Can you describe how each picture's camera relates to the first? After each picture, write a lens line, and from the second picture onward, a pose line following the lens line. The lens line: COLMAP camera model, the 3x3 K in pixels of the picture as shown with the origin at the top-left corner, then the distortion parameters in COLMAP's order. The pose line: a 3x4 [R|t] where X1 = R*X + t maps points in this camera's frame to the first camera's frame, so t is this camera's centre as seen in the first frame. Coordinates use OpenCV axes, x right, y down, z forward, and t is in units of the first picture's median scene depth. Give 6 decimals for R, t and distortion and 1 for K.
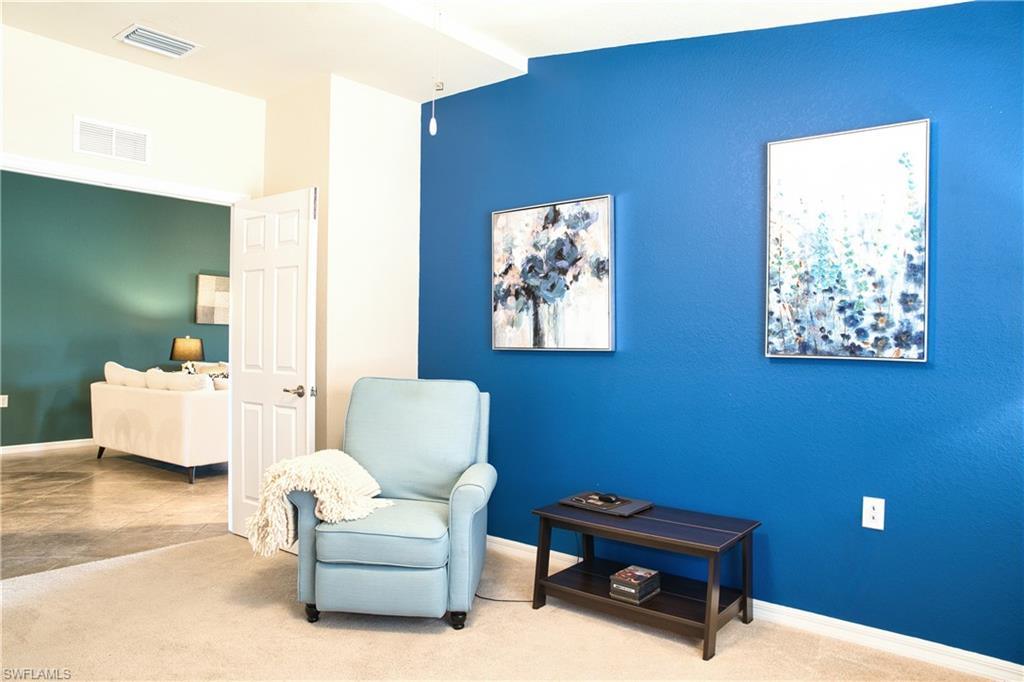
lens RADIAL K [[718.2, 0, 512.0], [0, 718.2, 341.0], [0, 0, 1]] dist [-0.128539, 0.100701]
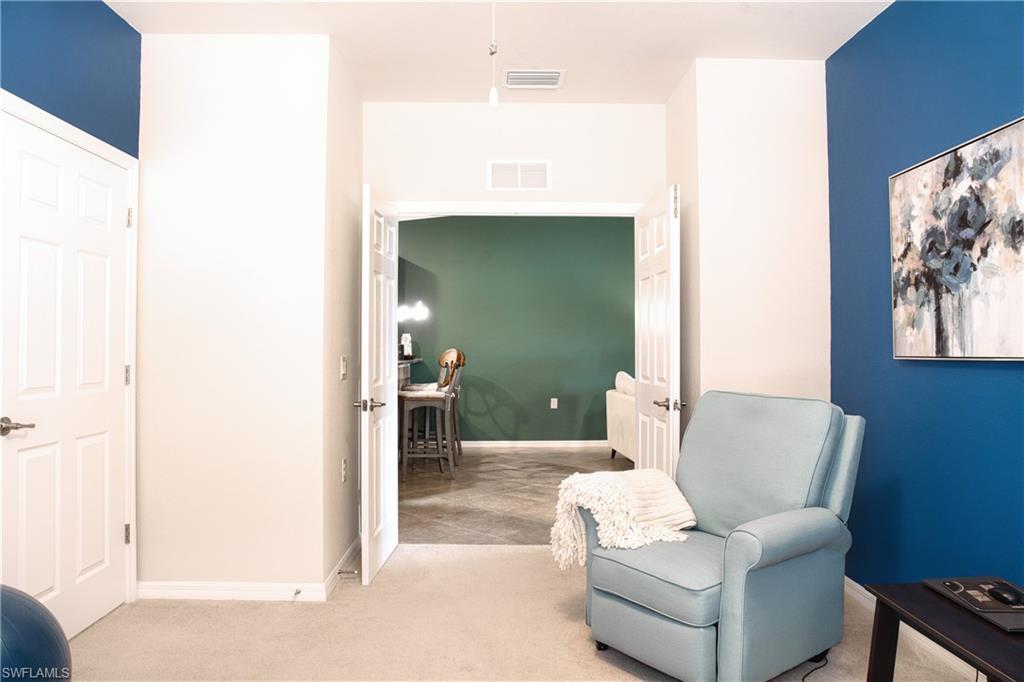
lens RADIAL K [[718.2, 0, 512.0], [0, 718.2, 341.0], [0, 0, 1]] dist [-0.128539, 0.100701]
pose [[0.632125, -0.019199, -0.774629, 0.298931], [0.006136, 0.999786, -0.019772, 0.004982], [0.774842, 0.007745, 0.632107, 0.244539]]
